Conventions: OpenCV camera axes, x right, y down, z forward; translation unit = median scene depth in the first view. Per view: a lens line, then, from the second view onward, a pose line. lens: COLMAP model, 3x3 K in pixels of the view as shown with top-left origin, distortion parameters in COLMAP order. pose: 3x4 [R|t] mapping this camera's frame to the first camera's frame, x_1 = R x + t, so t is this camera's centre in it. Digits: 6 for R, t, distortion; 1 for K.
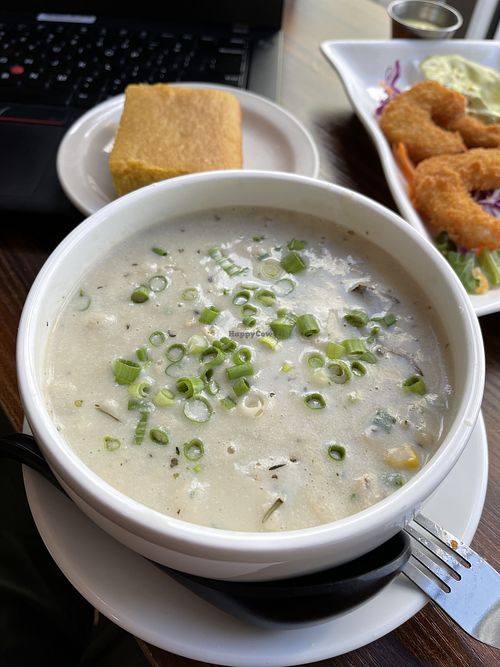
lens RADIAL K [[480.4, 0, 250.0], [0, 480.4, 333.5], [0, 0, 1]] dist [0.005243, -0.025407]
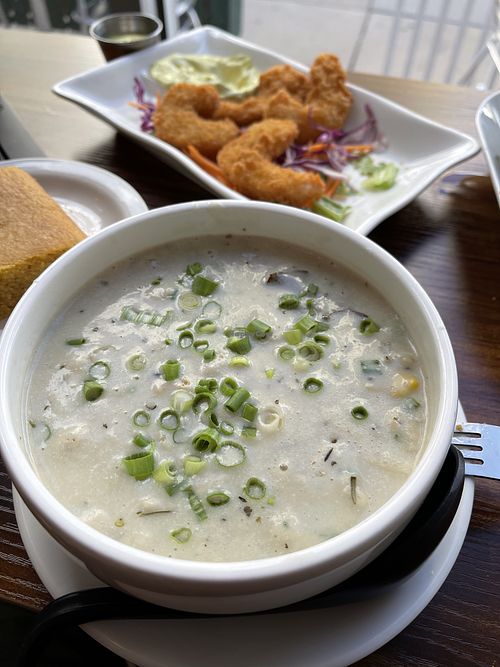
lens RADIAL K [[480.4, 0, 250.0], [0, 480.4, 333.5], [0, 0, 1]] dist [0.005243, -0.025407]
pose [[0.808342, -0.493299, 0.321308, -0.231952], [0.501752, 0.862766, 0.062290, -0.082669], [-0.307941, 0.110865, 0.944924, 0.022216]]
